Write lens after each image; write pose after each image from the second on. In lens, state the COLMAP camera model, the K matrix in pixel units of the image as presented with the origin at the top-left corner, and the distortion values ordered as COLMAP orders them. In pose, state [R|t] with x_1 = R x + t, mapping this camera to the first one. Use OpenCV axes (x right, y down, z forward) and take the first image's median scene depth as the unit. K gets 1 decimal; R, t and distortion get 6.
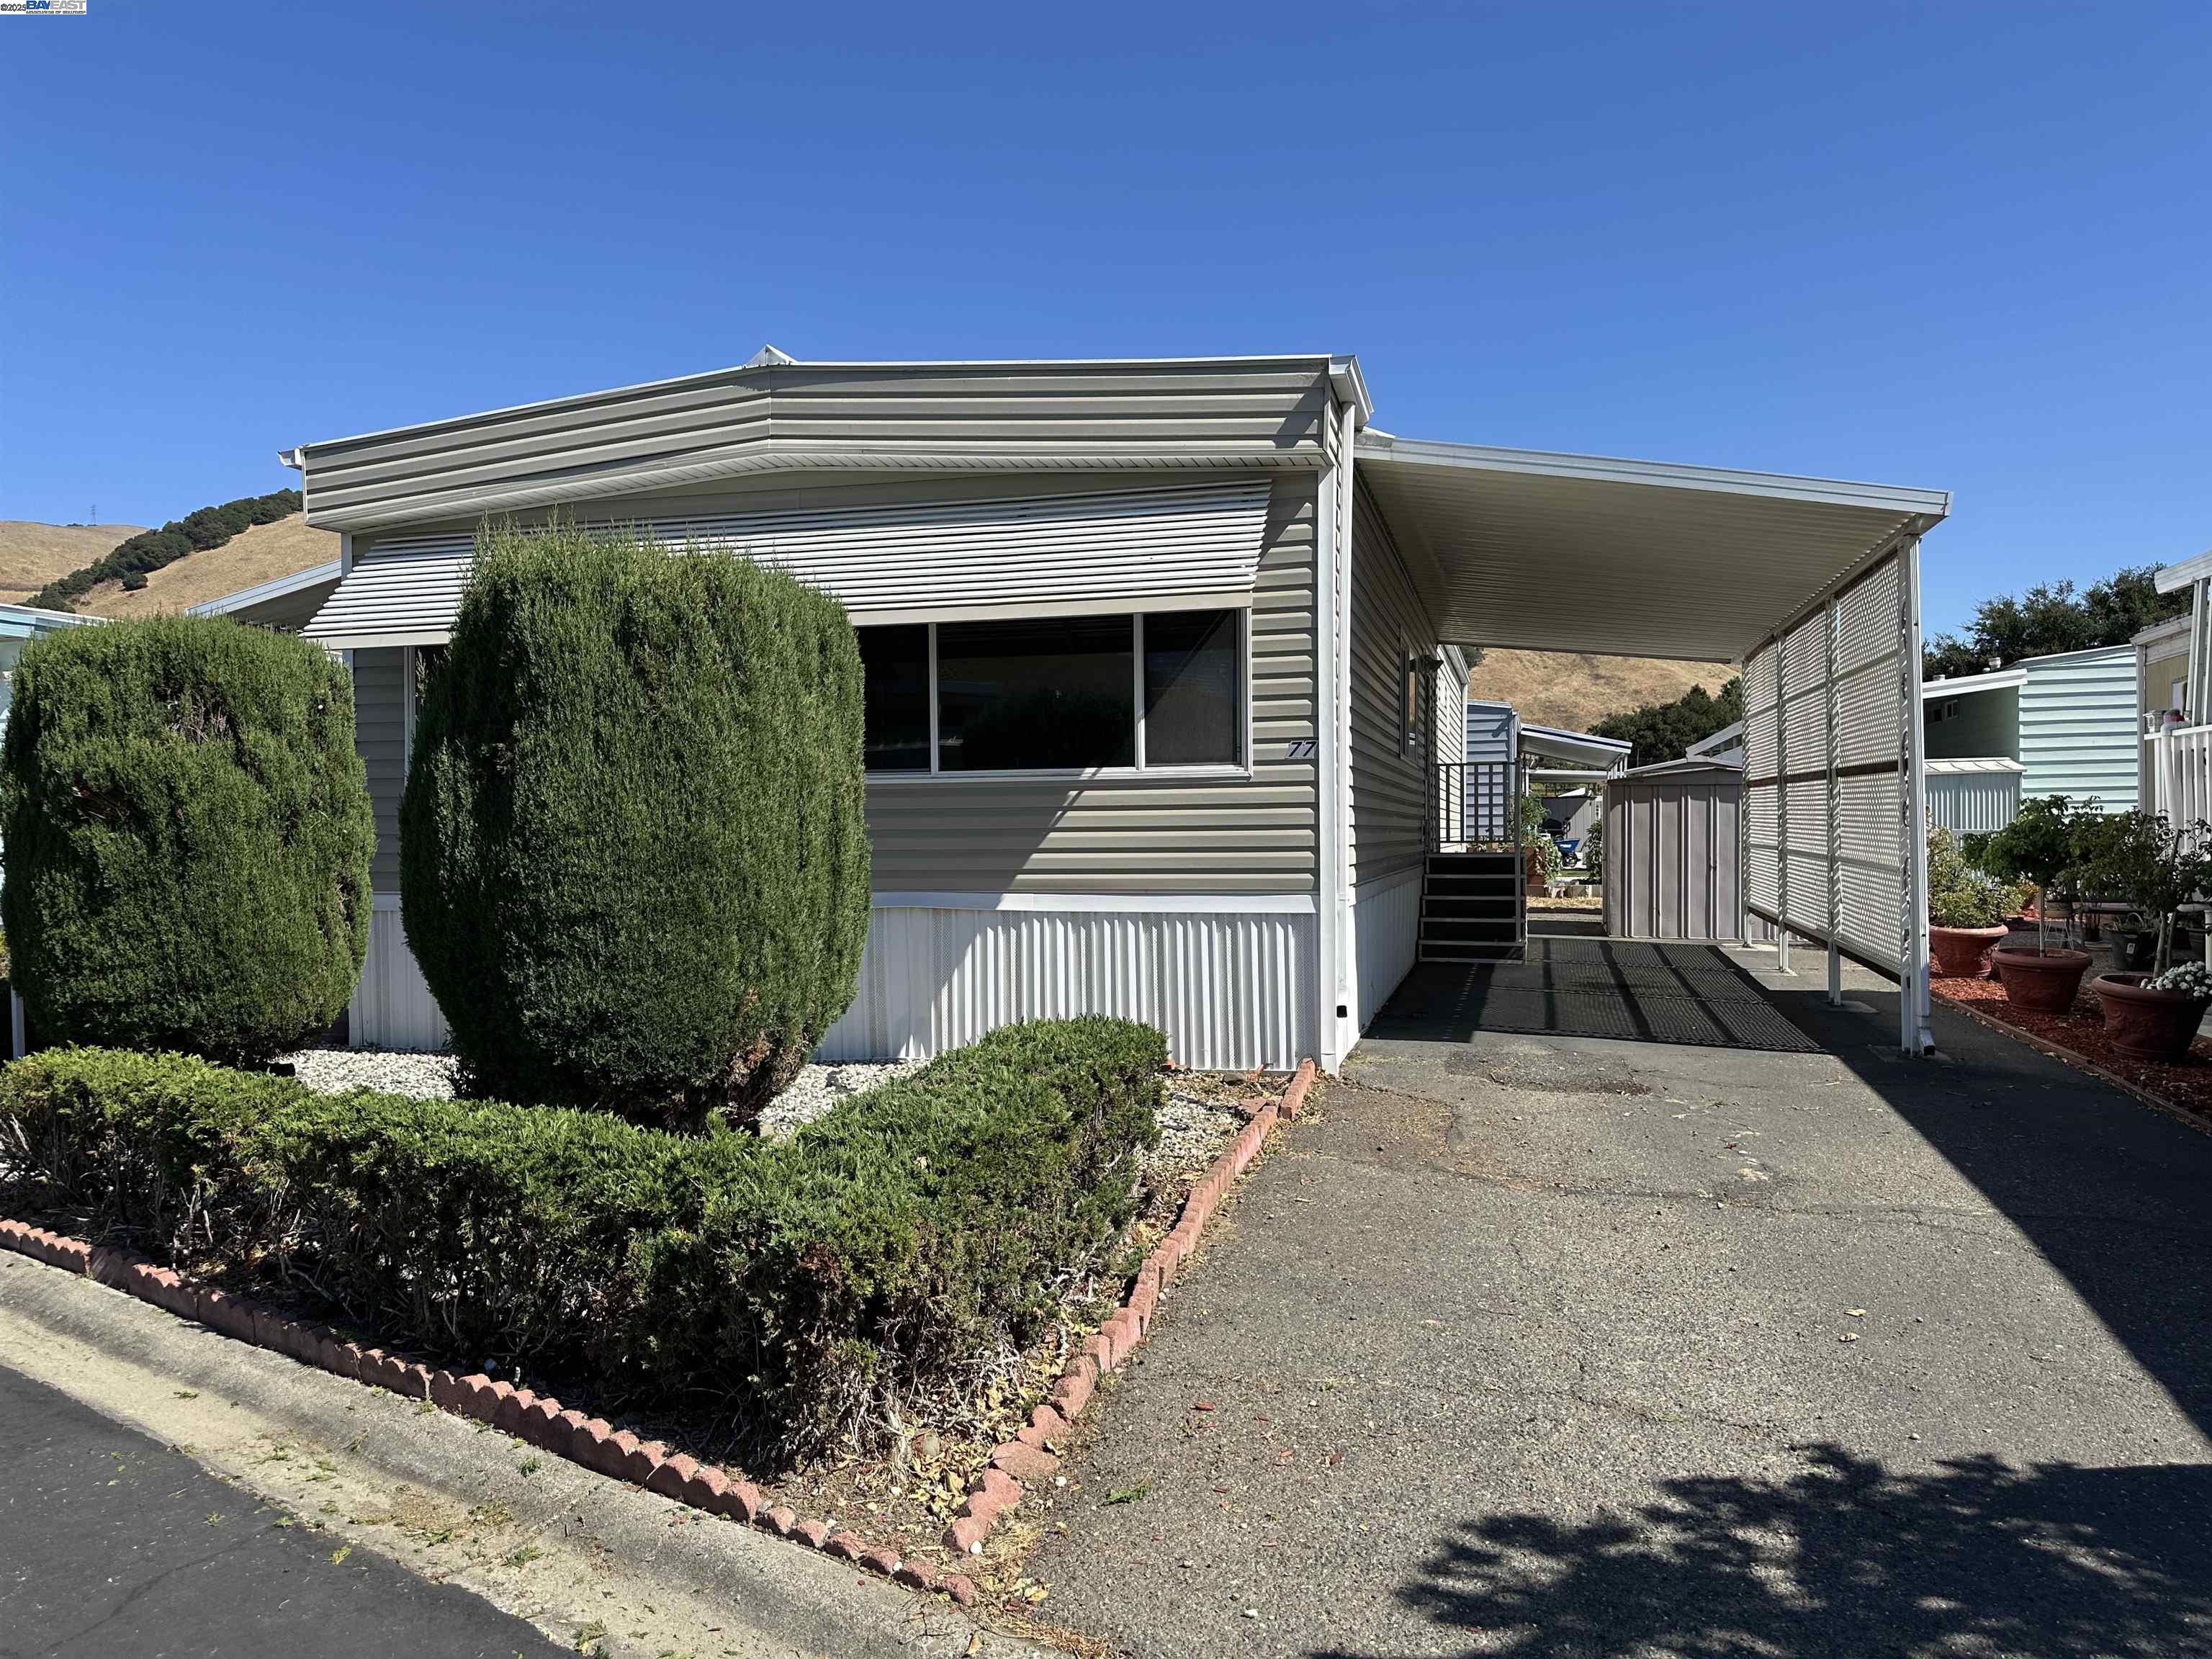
lens RADIAL K [[1554.9, 0, 1106.0], [0, 1554.9, 829.5], [0, 0, 1]] dist [0.053478, -0.073338]
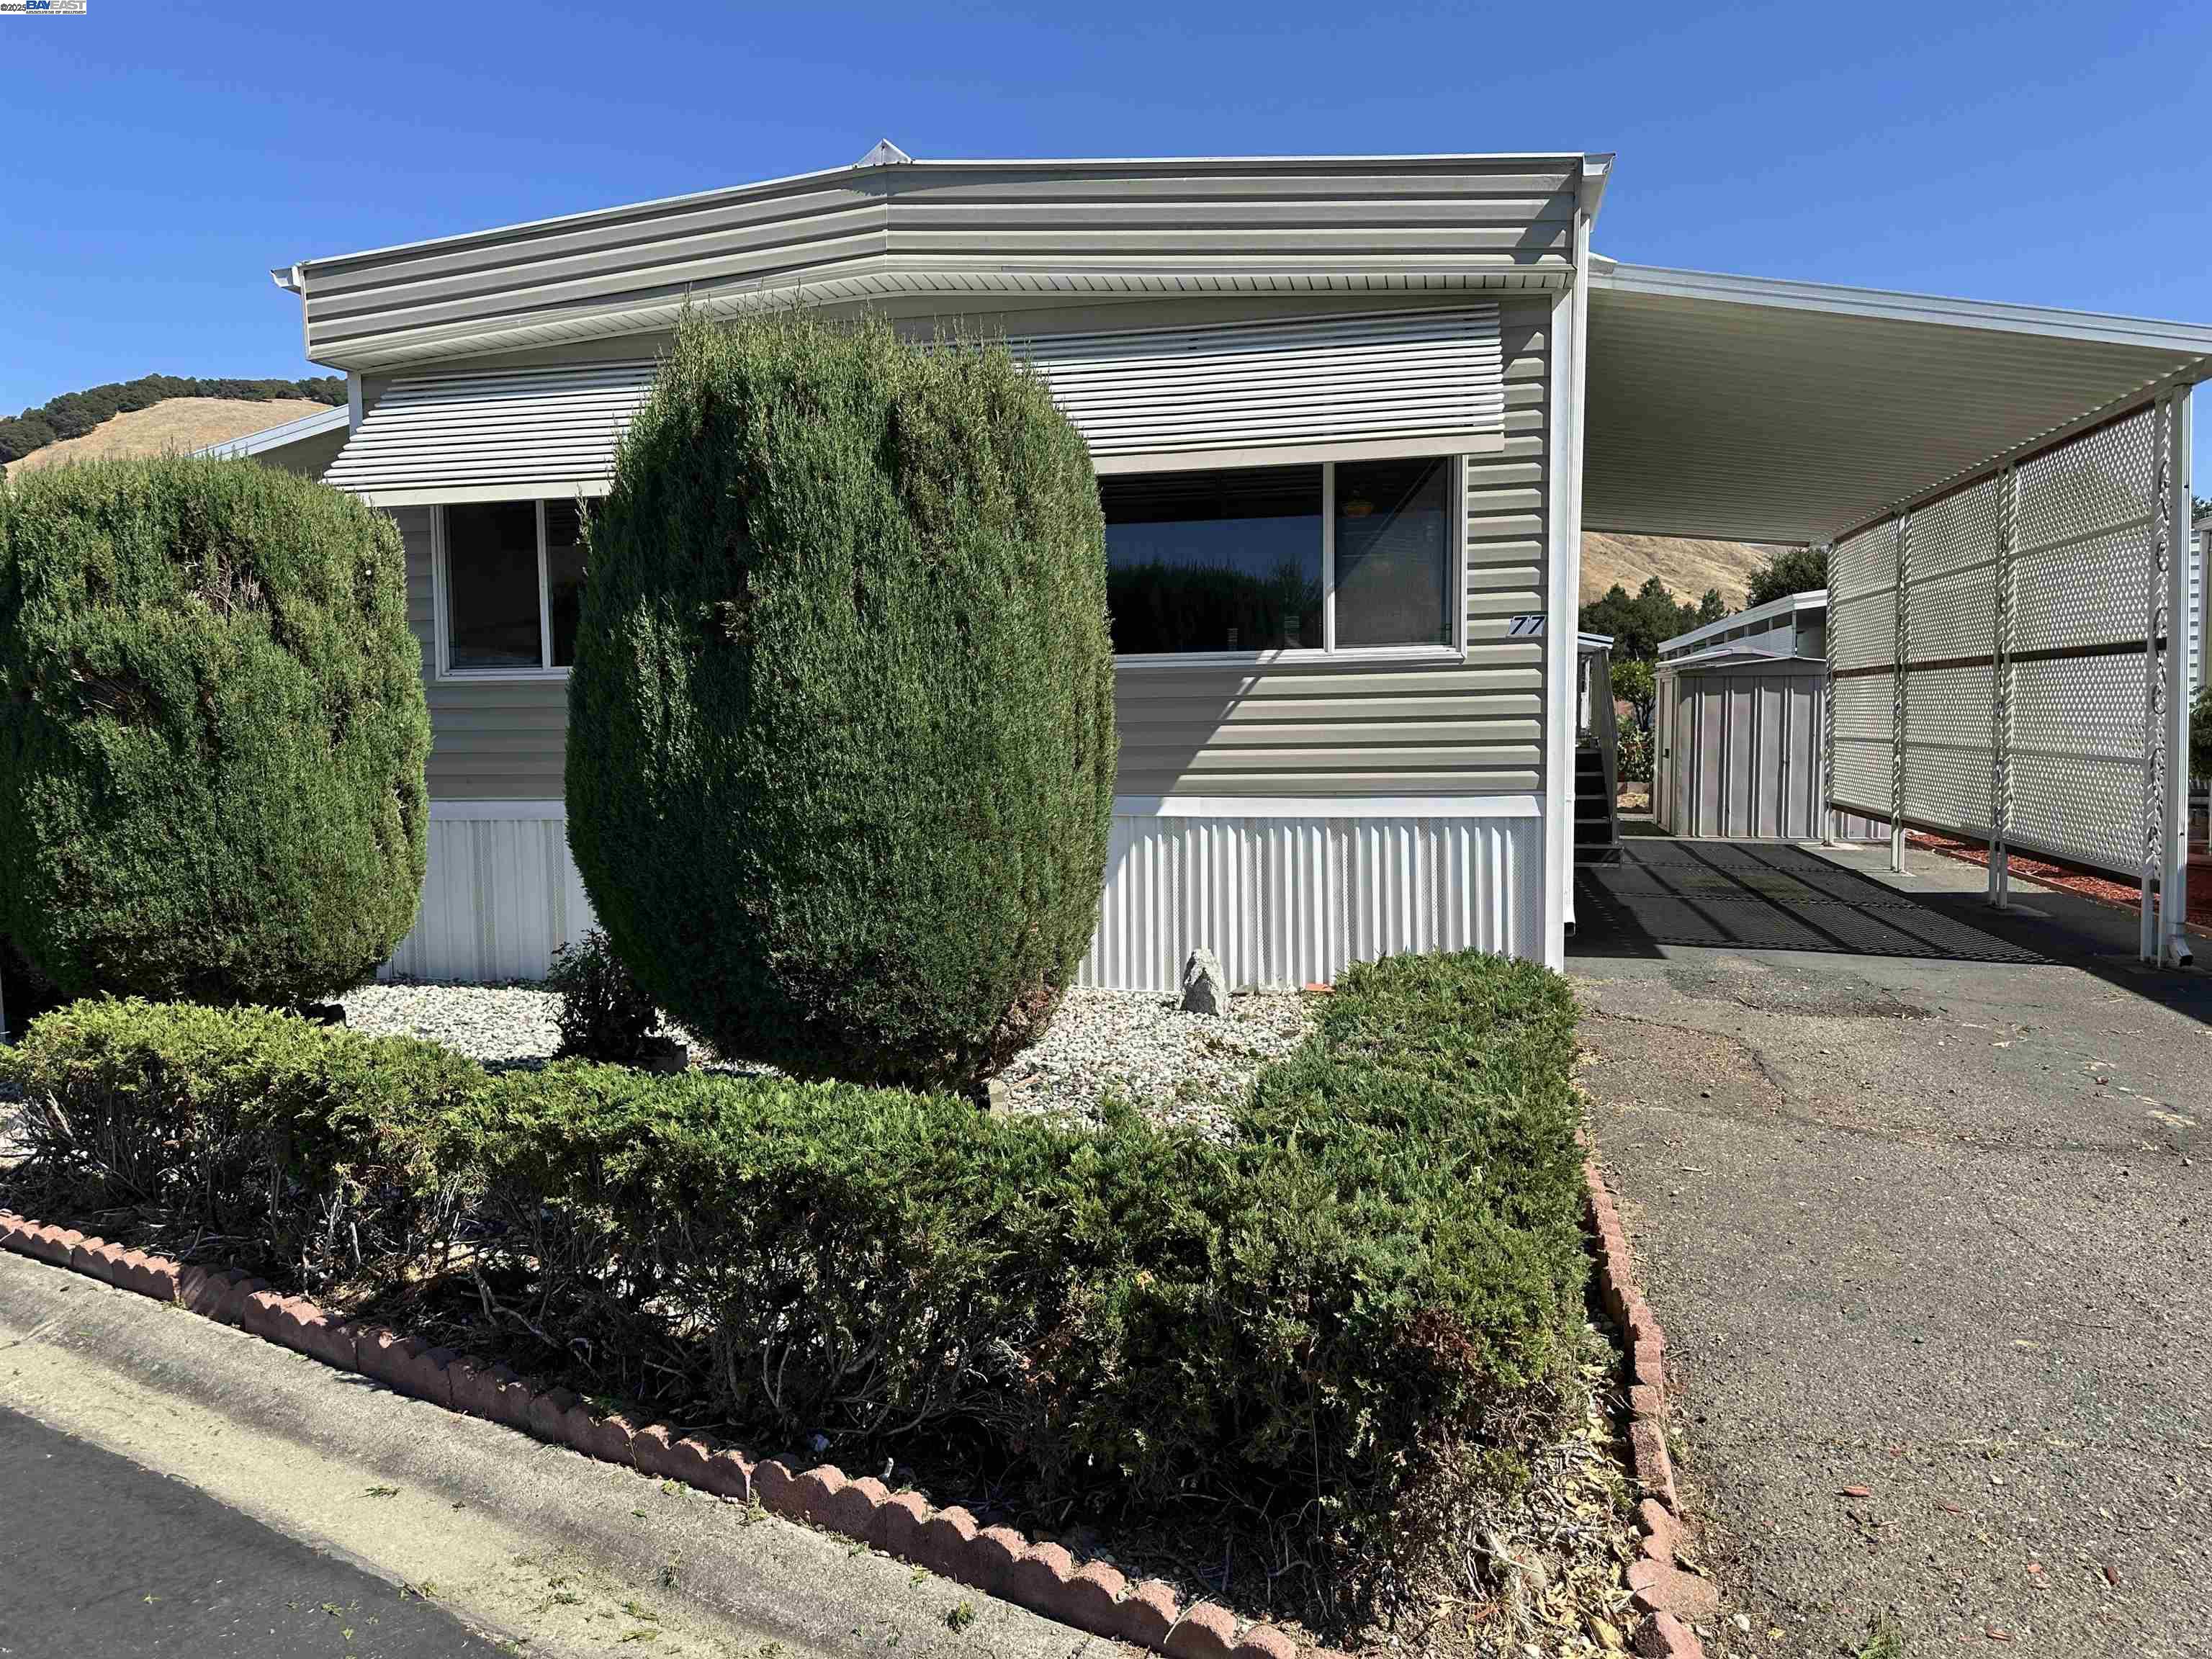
lens RADIAL K [[1504.7, 0, 1057.9], [0, 1504.7, 823.4], [0, 0, 1]] dist [0.093794, -0.138671]
pose [[0.998169, -0.008112, 0.059933, -0.261239], [0.004524, 0.998202, 0.059761, 0.008721], [-0.060310, -0.059380, 0.996412, 0.244726]]
